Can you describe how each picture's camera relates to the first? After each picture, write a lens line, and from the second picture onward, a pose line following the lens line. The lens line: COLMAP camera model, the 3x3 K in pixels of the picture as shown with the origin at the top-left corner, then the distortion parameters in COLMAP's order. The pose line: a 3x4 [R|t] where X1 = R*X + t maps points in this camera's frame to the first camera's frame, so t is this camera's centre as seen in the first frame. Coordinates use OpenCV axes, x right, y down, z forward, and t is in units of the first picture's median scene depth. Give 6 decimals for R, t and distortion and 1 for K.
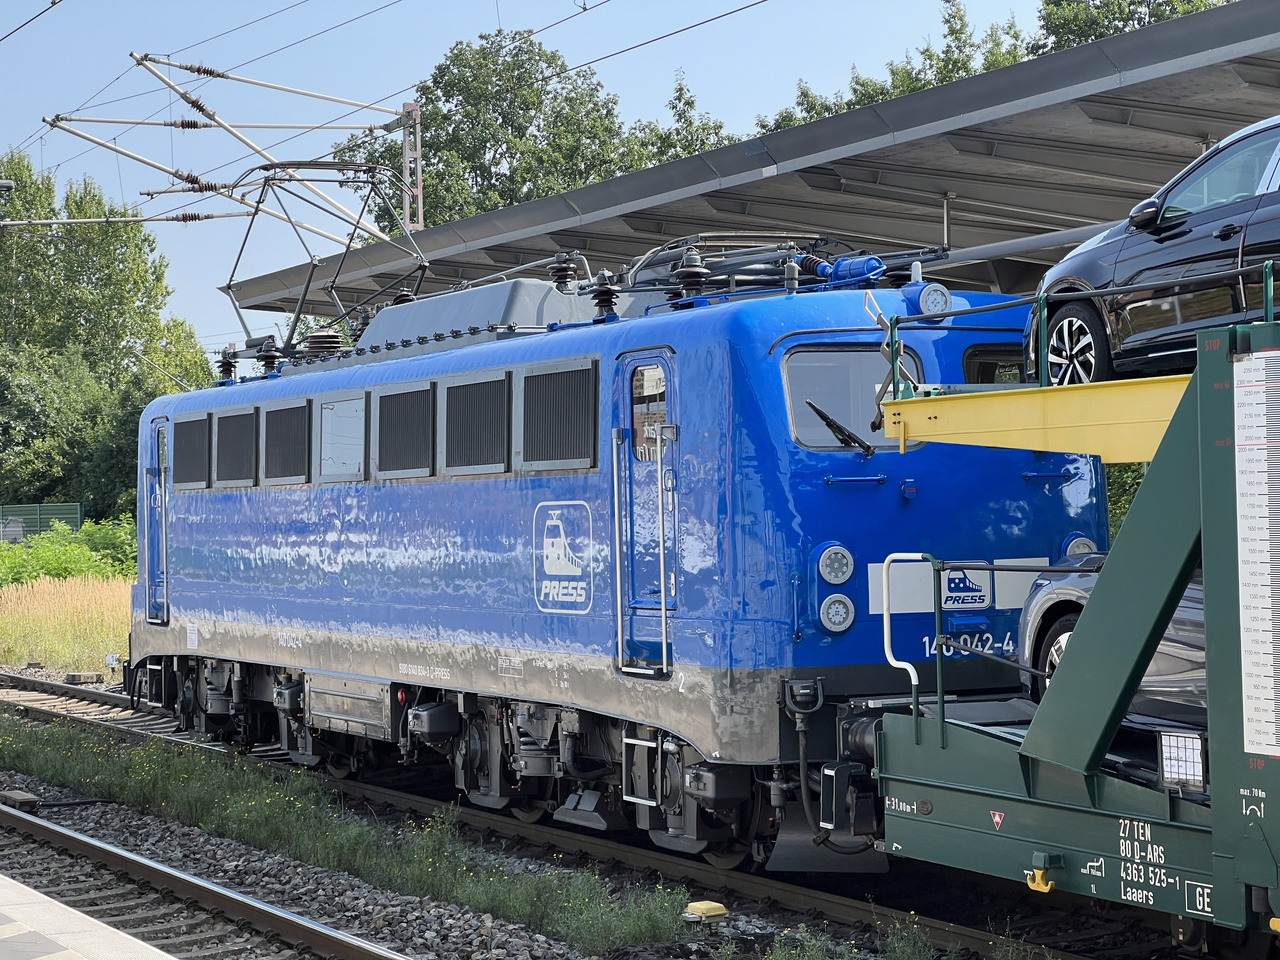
lens RADIAL K [[2910.6, 0, 640.0], [0, 2910.6, 480.0], [0, 0, 1]] dist [-0.084148, 5.236280]
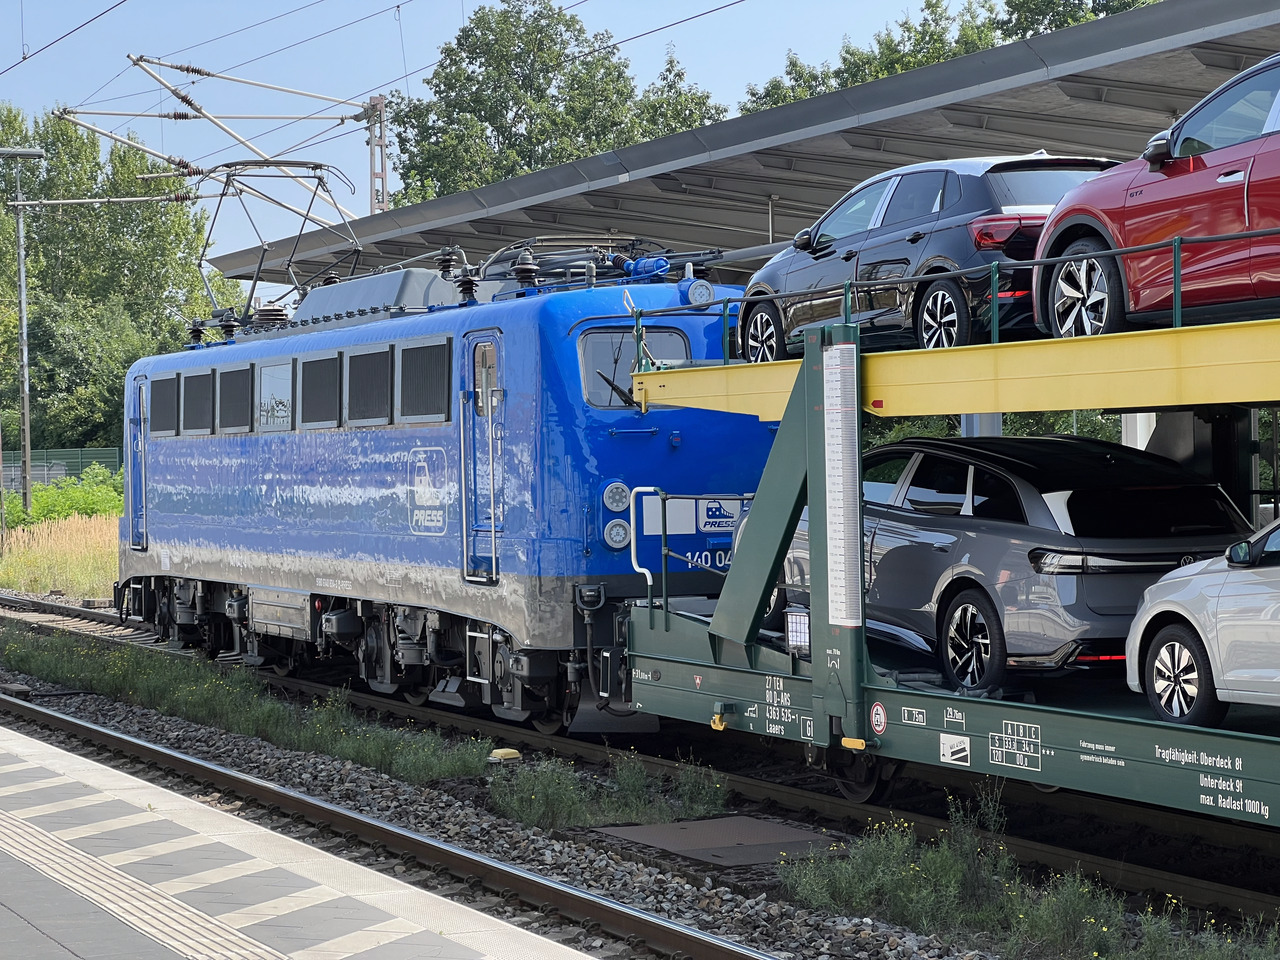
lens RADIAL K [[2931.3, 0, 640.0], [0, 2931.3, 480.0], [0, 0, 1]] dist [-0.186673, 7.631122]
pose [[0.999785, 0.003019, -0.020536, 0.084374], [-0.002640, 0.999826, 0.018464, -0.002233], [0.020588, -0.018406, 0.999619, -0.254100]]
